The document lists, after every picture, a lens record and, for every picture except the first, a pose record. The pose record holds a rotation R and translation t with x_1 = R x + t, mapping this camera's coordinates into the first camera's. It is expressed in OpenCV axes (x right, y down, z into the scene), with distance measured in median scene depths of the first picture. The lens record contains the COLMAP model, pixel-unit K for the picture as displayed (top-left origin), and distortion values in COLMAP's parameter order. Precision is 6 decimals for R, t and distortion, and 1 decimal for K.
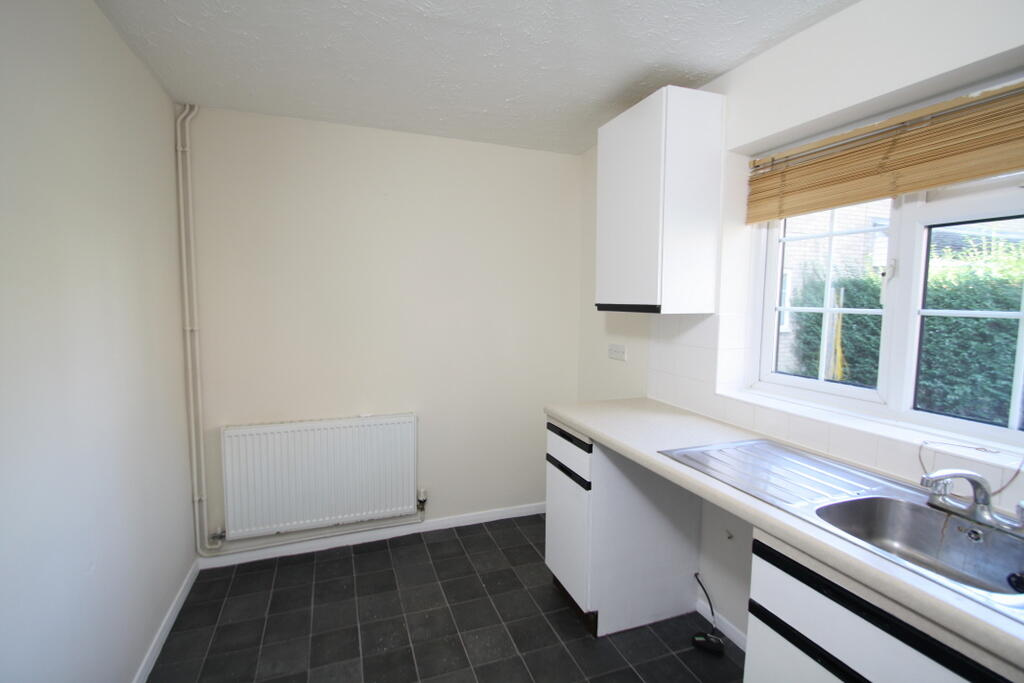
lens RADIAL K [[472.7, 0, 505.2], [0, 472.7, 340.7], [0, 0, 1]] dist [0.001062, 0.000129]
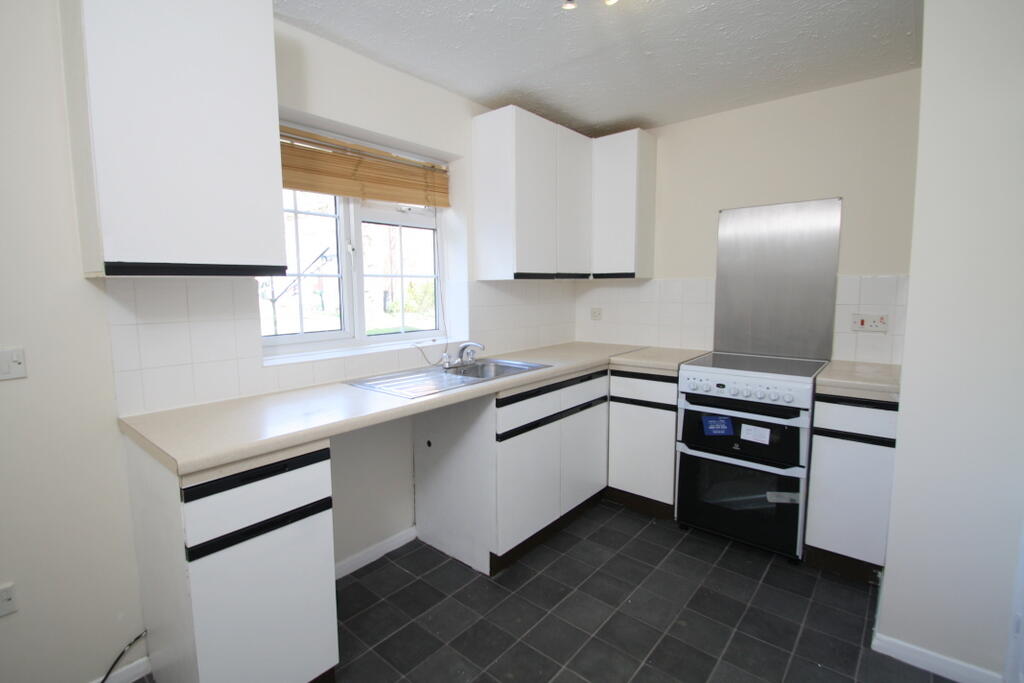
lens RADIAL K [[472.7, 0, 505.2], [0, 472.7, 340.7], [0, 0, 1]] dist [0.001062, 0.000129]
pose [[-0.498249, -0.097215, 0.861567, -0.674274], [0.063940, 0.986869, 0.148330, -0.069745], [-0.864673, 0.128994, -0.485490, 1.385103]]
